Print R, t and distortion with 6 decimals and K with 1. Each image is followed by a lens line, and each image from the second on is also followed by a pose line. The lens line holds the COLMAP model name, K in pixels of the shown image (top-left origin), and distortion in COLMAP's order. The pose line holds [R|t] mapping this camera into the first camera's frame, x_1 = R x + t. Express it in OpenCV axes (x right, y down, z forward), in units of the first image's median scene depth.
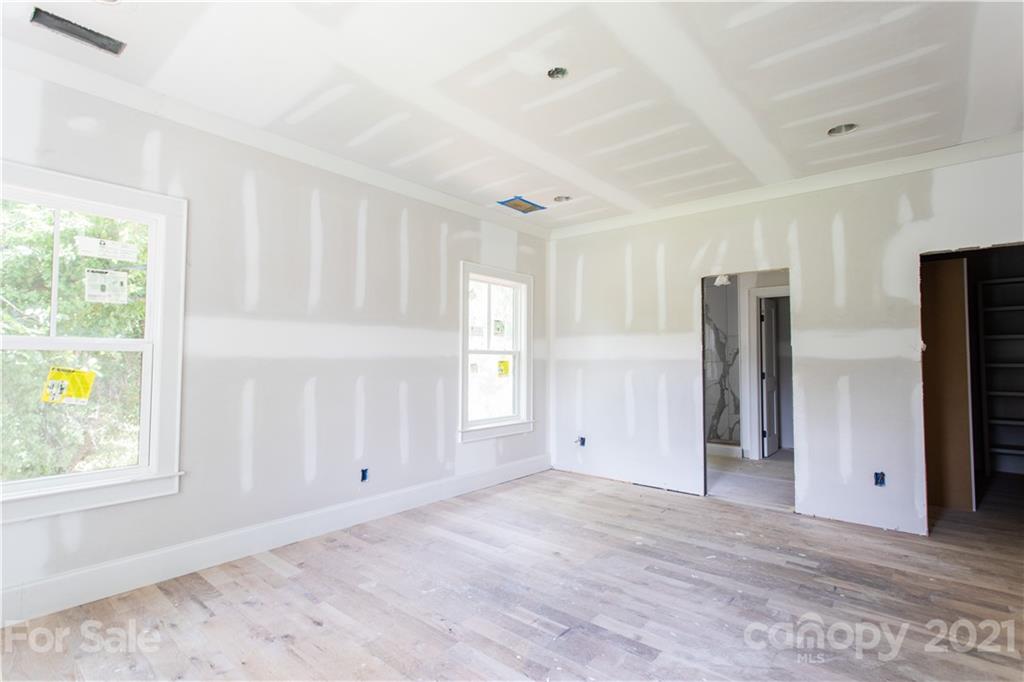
lens RADIAL K [[480.7, 0, 517.2], [0, 480.7, 342.0], [0, 0, 1]] dist [0.003874, 0.000341]
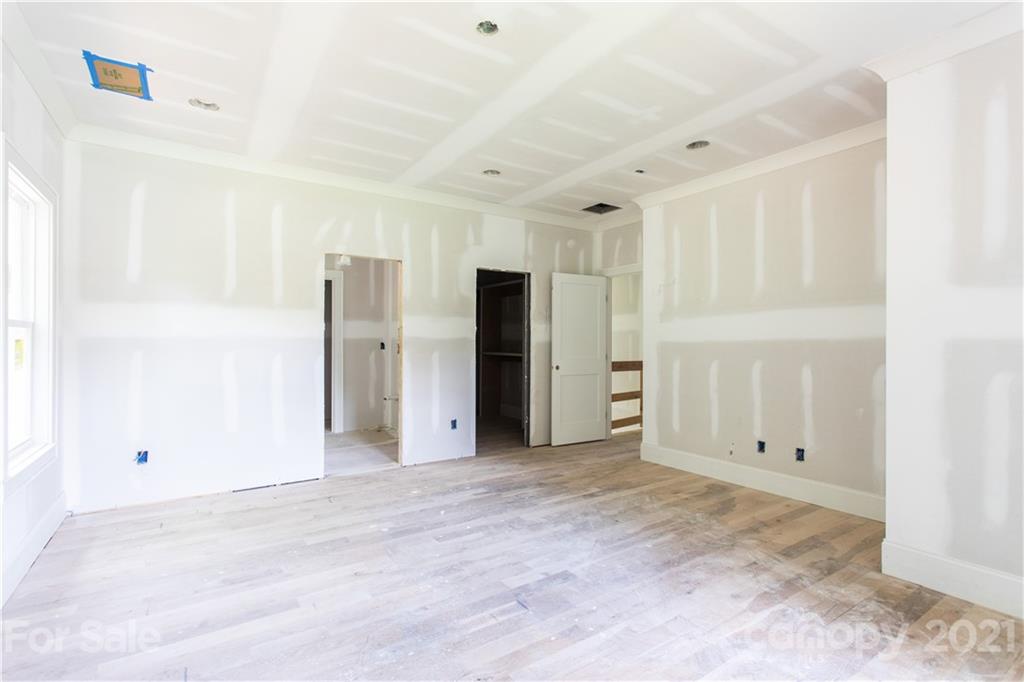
lens RADIAL K [[481.9, 0, 500.5], [0, 481.9, 341.6], [0, 0, 1]] dist [0.002203, 0.000366]
pose [[0.297474, -0.002012, 0.954728, -0.572053], [-0.038483, 0.999160, 0.014096, 0.020016], [-0.953954, -0.040934, 0.297147, 0.488505]]
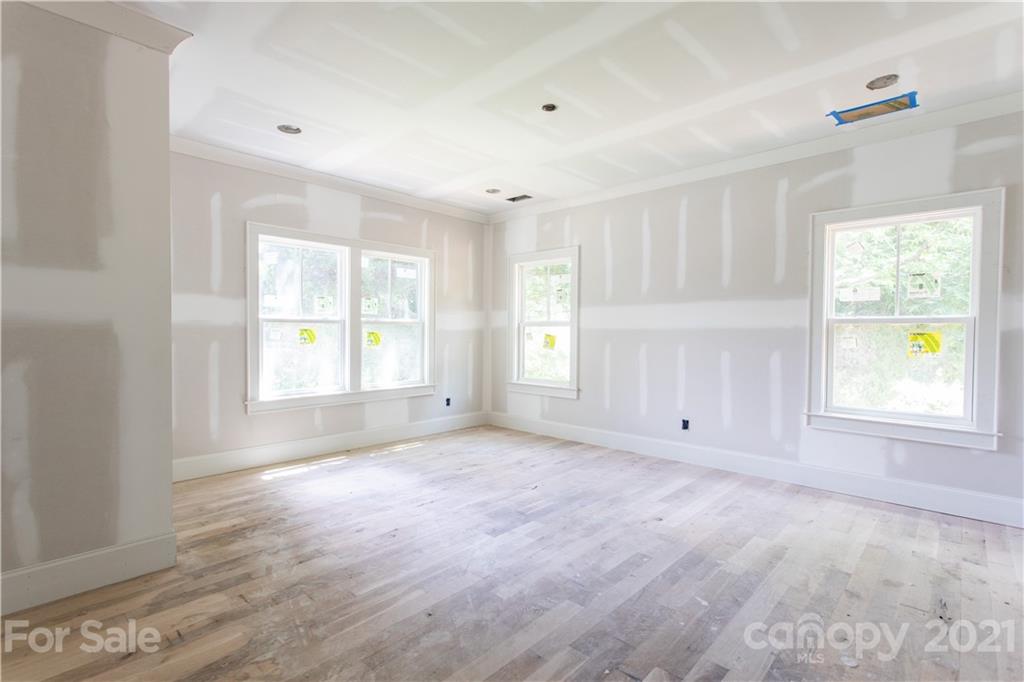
lens RADIAL K [[480.7, 0, 517.2], [0, 480.7, 342.0], [0, 0, 1]] dist [0.003874, 0.000341]
pose [[-0.039396, 0.017593, -0.999069, 1.003567], [0.031258, 0.999377, 0.016366, 0.034889], [0.998735, -0.030584, -0.039921, 0.682049]]
